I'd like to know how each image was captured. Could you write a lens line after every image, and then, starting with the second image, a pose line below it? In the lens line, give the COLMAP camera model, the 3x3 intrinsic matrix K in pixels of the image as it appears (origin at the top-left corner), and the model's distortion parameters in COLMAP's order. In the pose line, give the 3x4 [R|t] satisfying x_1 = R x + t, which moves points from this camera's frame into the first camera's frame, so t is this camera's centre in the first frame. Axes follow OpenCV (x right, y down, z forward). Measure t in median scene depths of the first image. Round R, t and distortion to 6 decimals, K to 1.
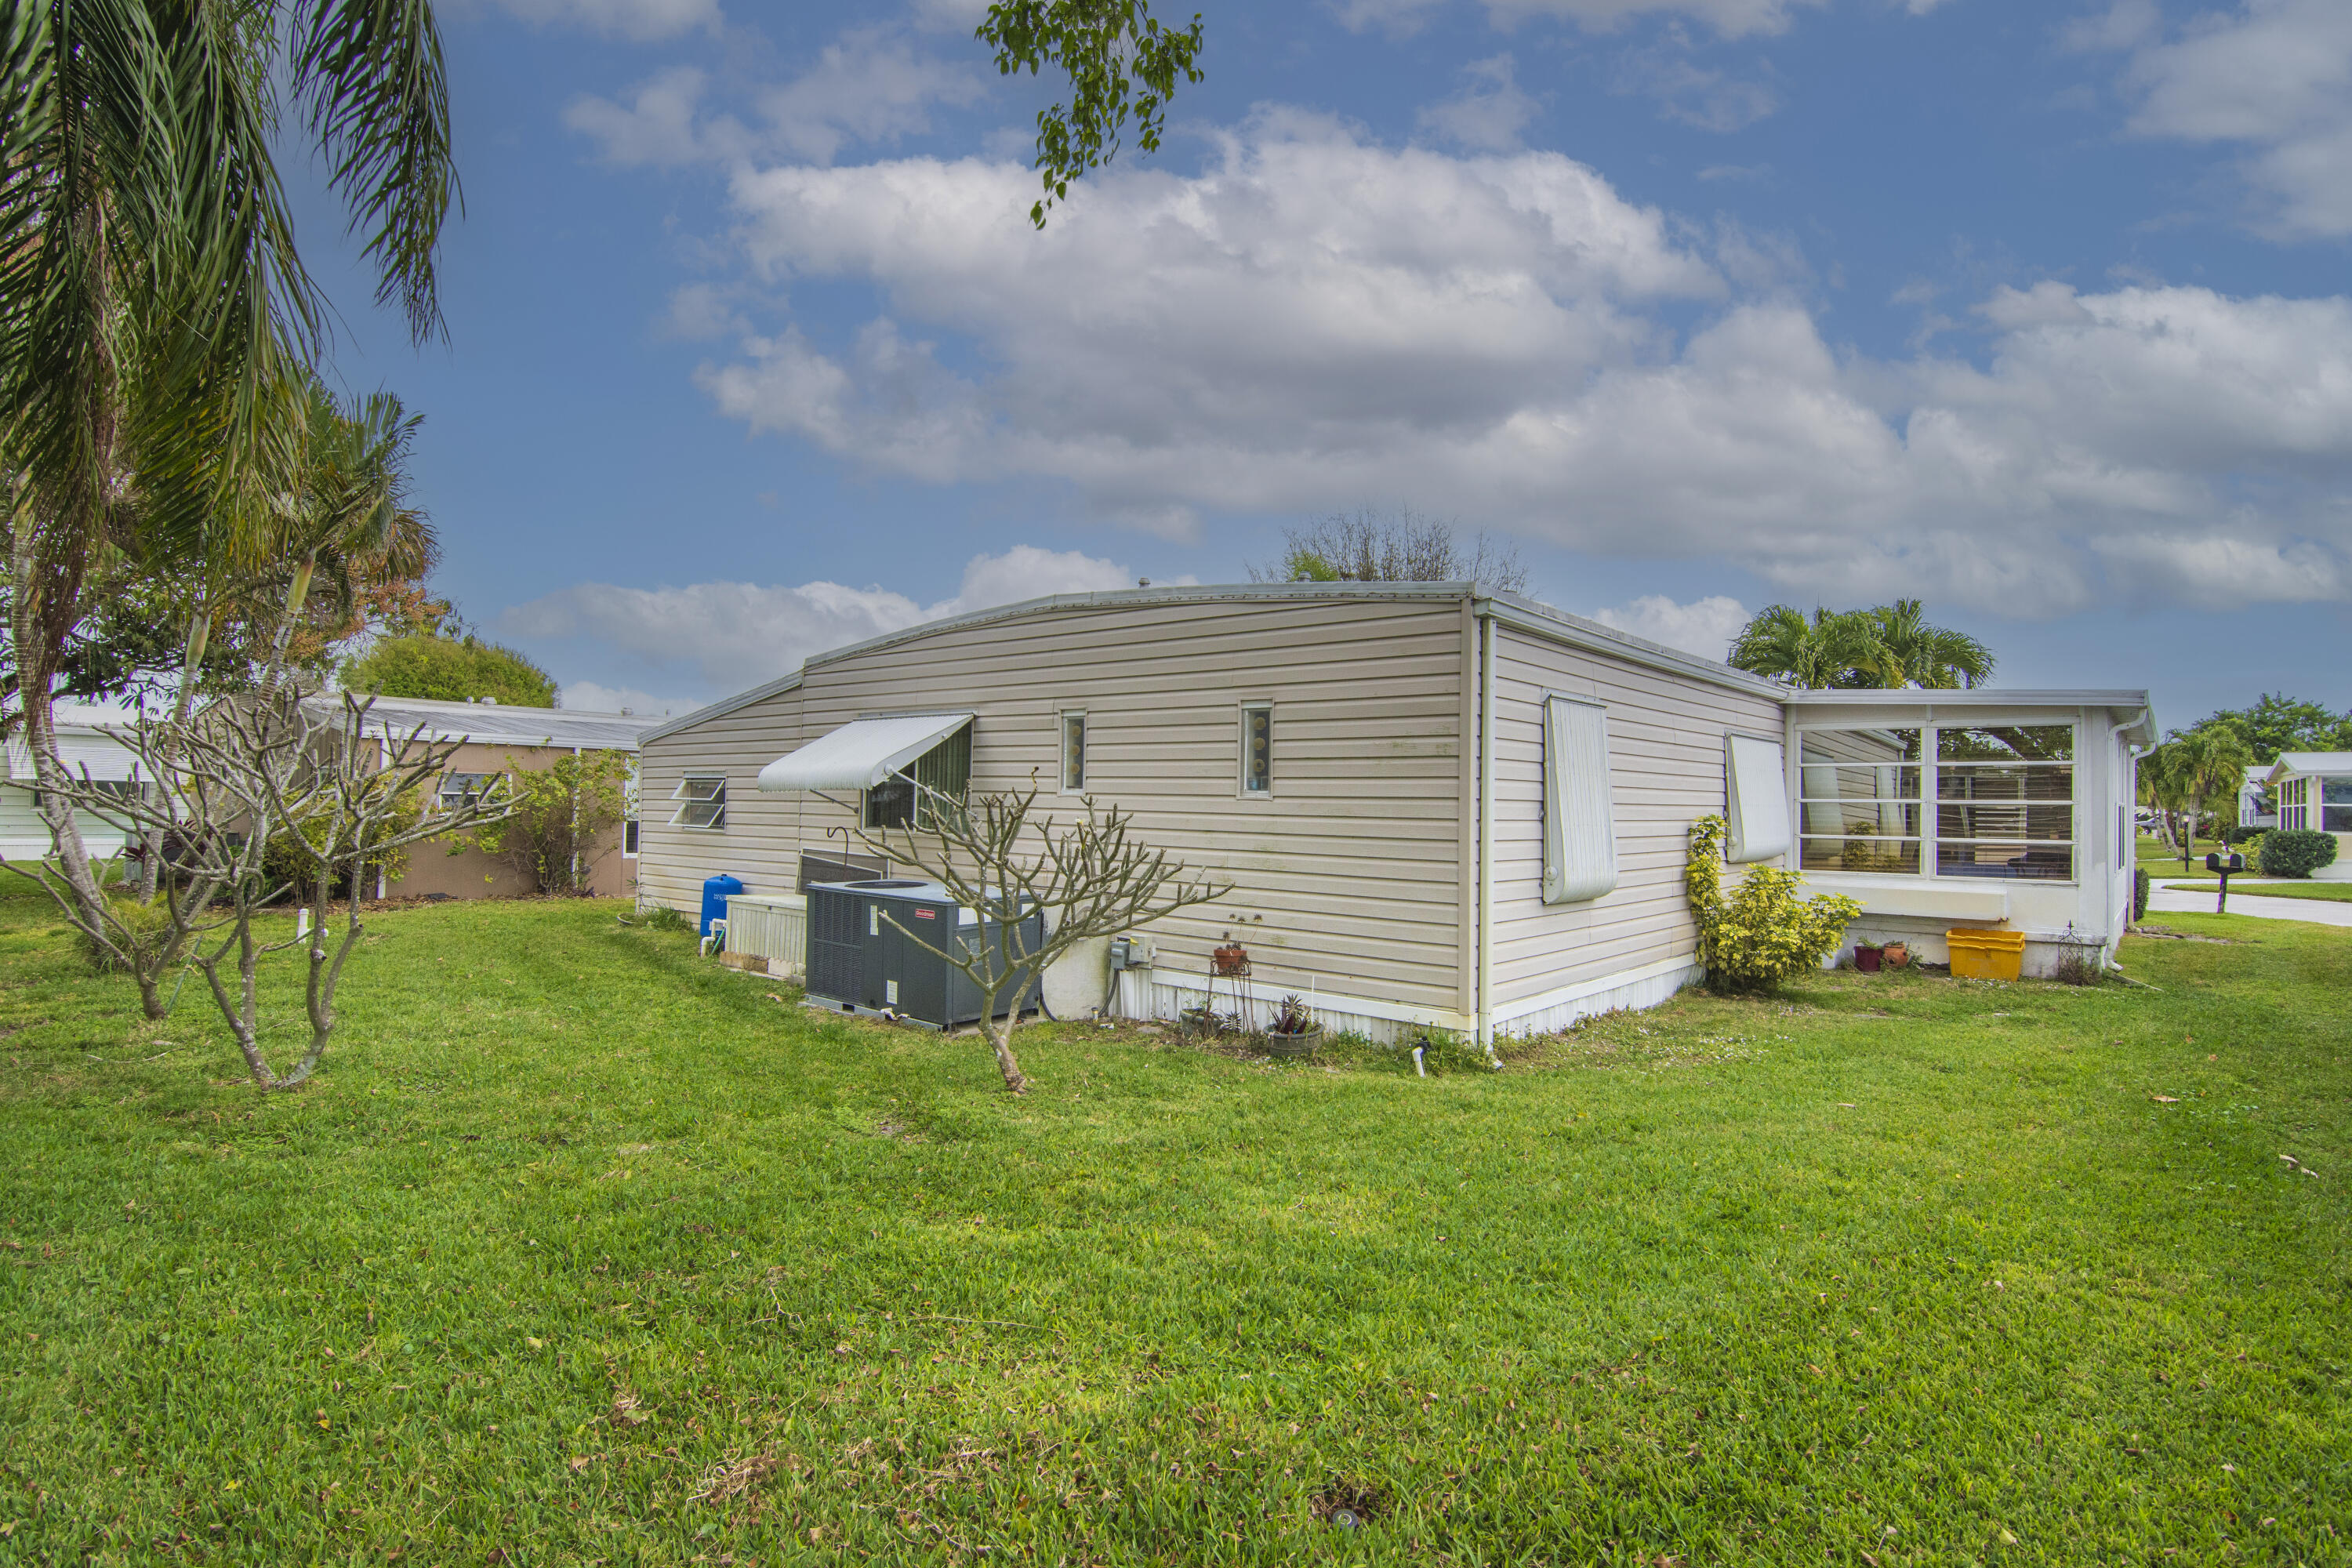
lens RADIAL K [[1202.1, 0, 1176.0], [0, 1202.1, 784.0], [0, 0, 1]] dist [-0.000158, -0.000086]
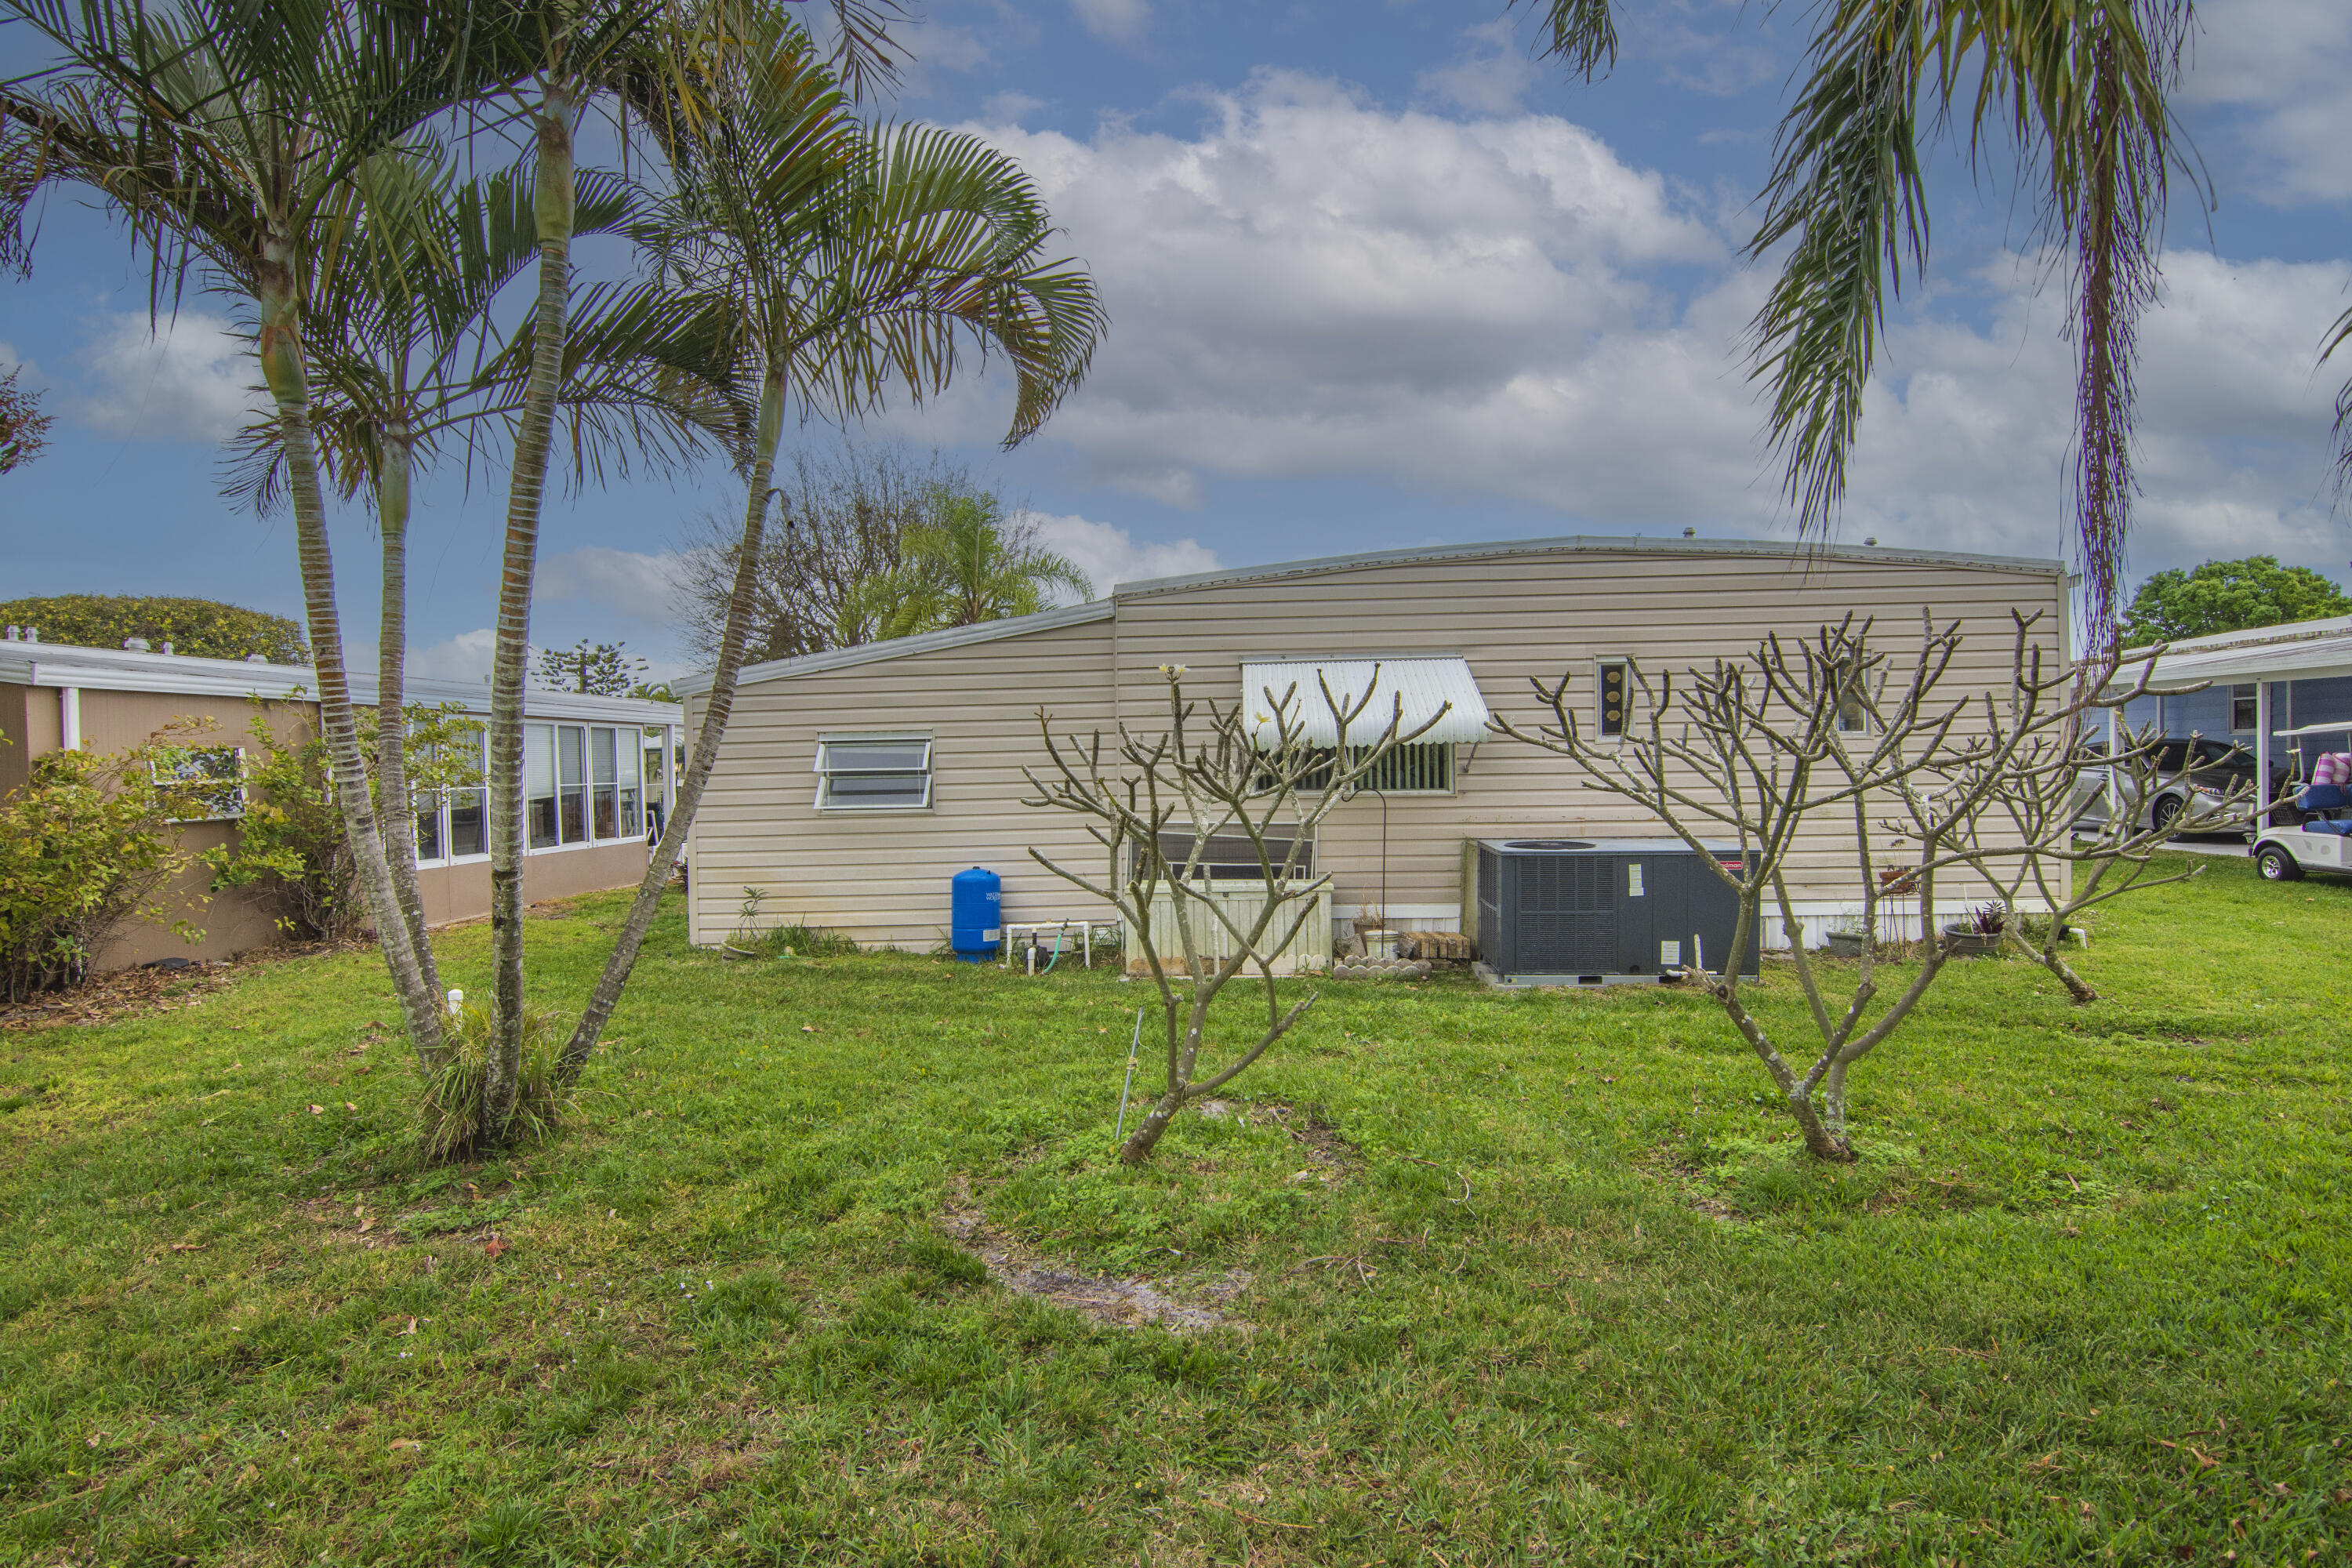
lens RADIAL K [[1215.9, 0, 1182.3], [0, 1215.9, 819.7], [0, 0, 1]] dist [-0.001422, -0.000253]
pose [[0.790579, -0.057231, 0.609680, -0.981262], [0.023410, 0.997720, 0.063301, 0.000356], [-0.611912, -0.035771, 0.790116, 0.430451]]
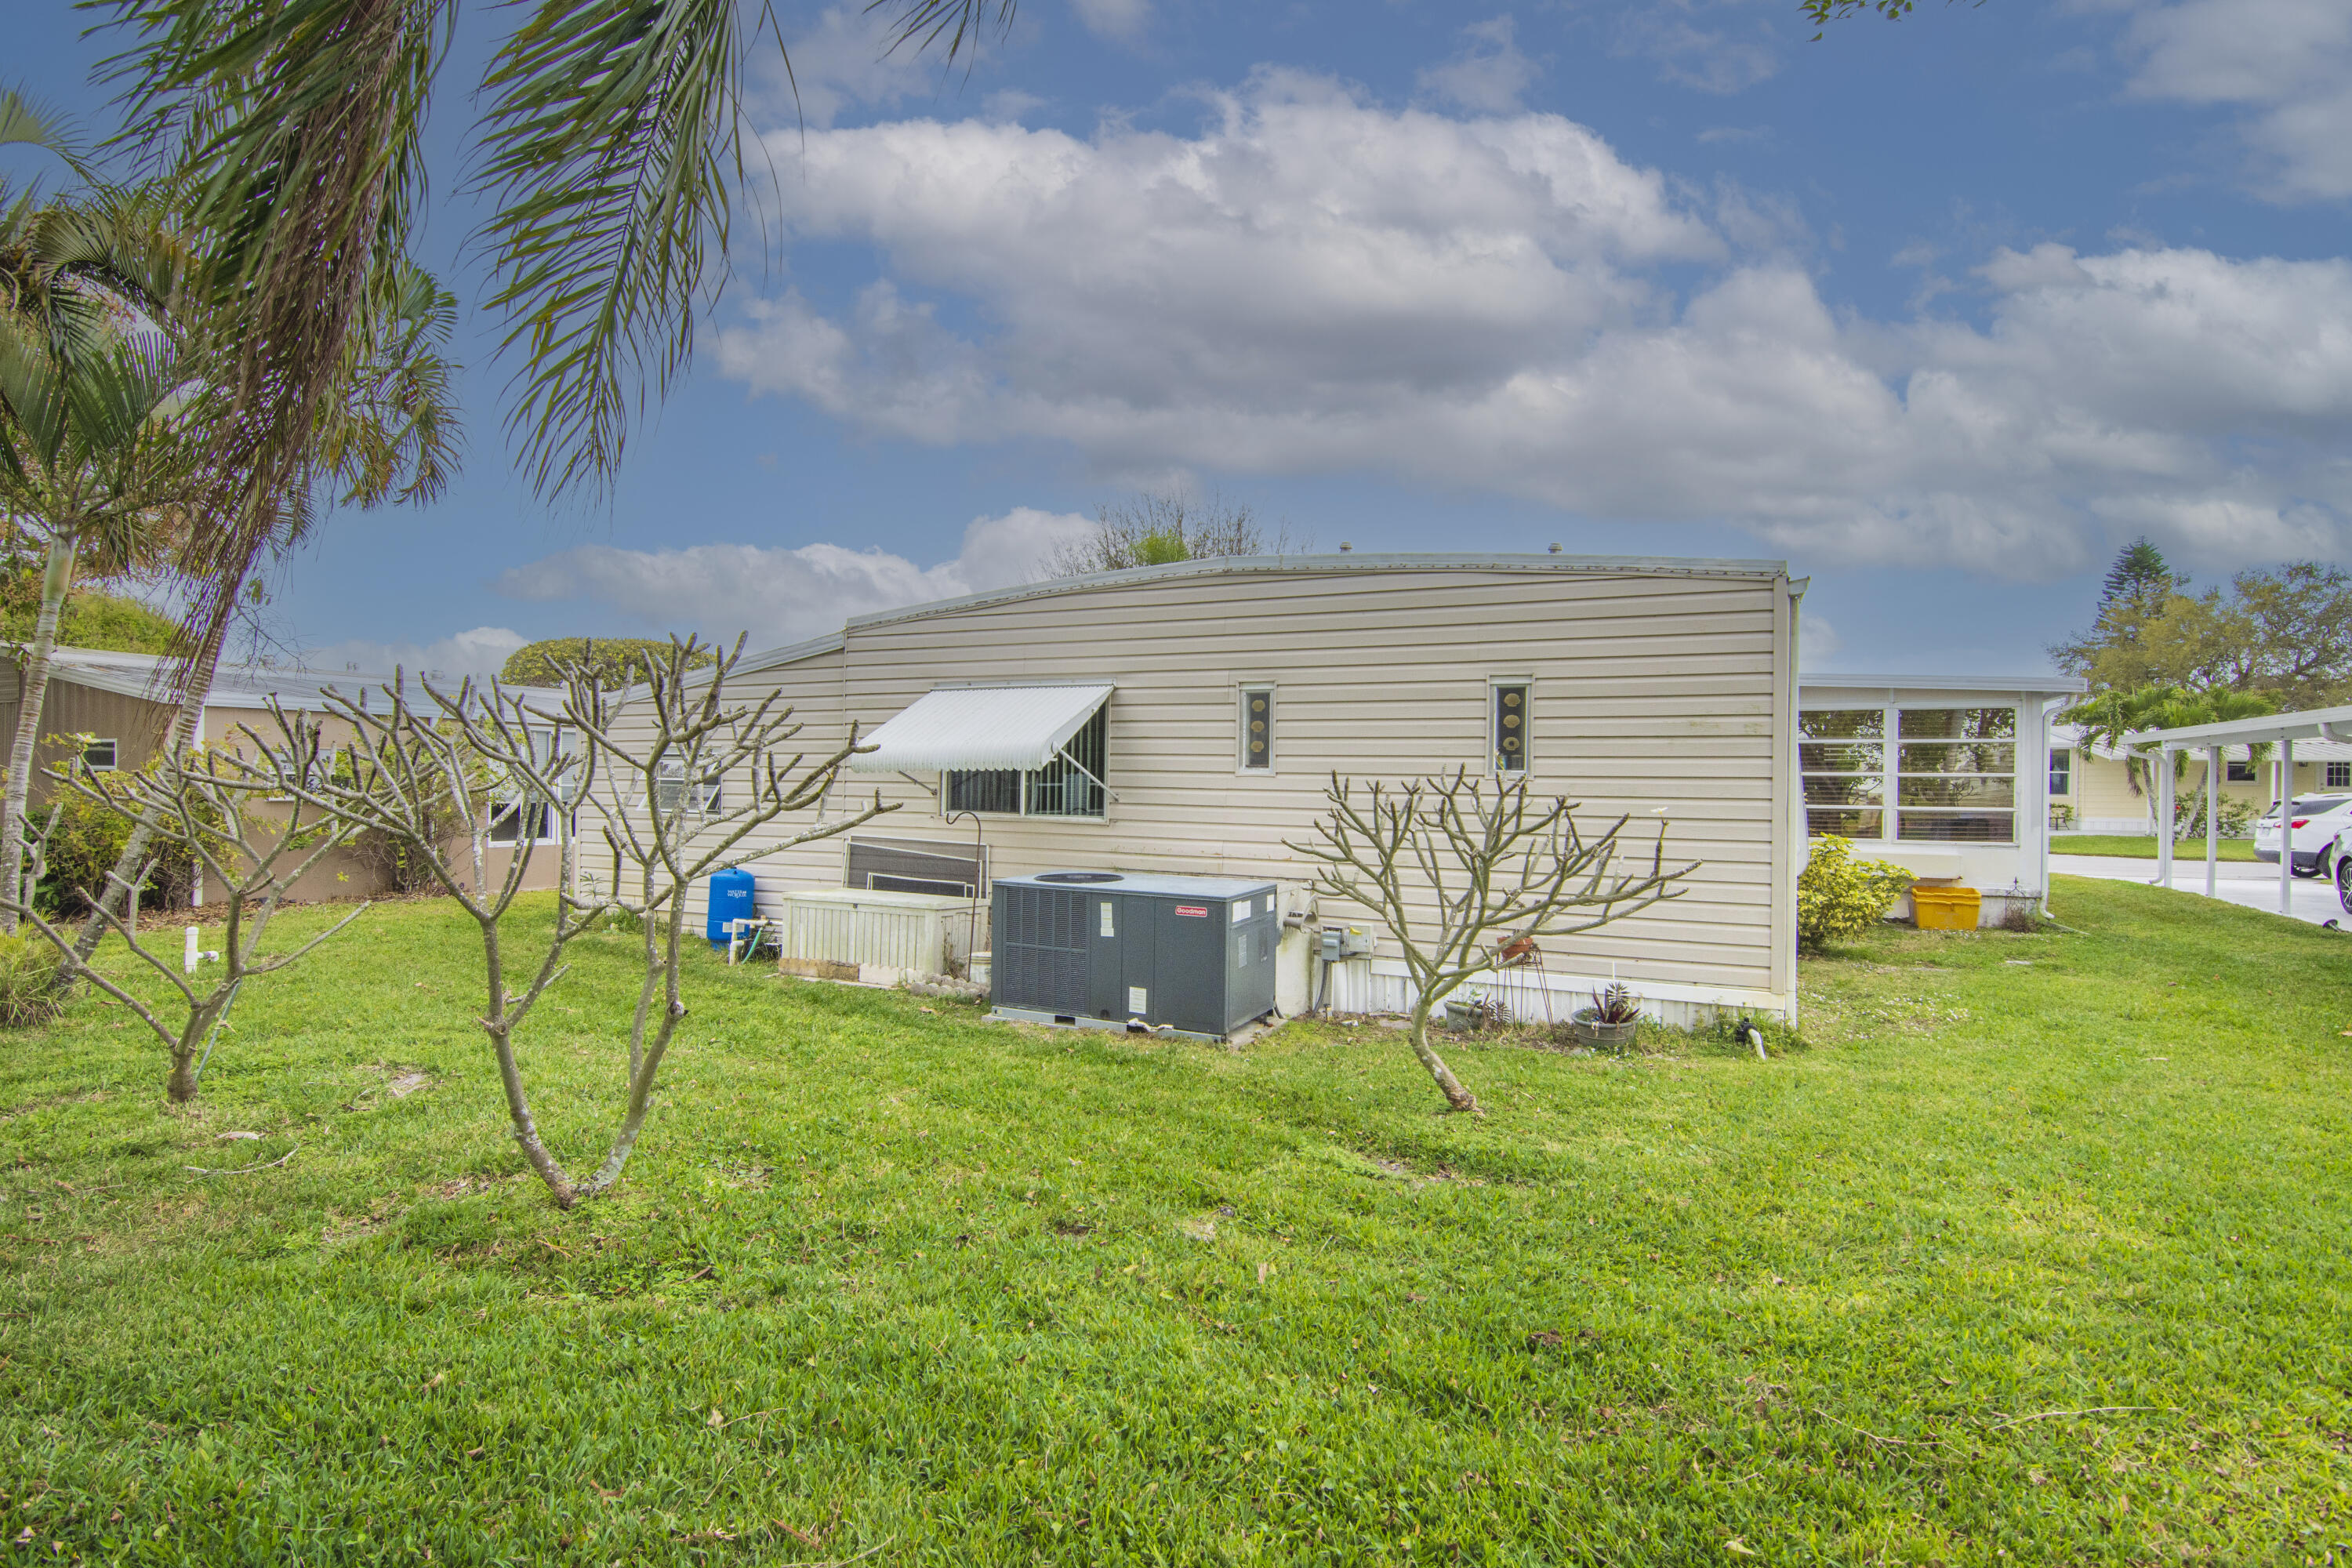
lens RADIAL K [[1162.0, 0, 1186.1], [0, 1162.0, 798.5], [0, 0, 1]] dist [-0.000636, -0.000160]
pose [[0.965327, -0.011245, 0.260800, -0.373764], [0.001516, 0.999296, 0.037475, -0.006272], [-0.261038, -0.035780, 0.964665, 0.152317]]
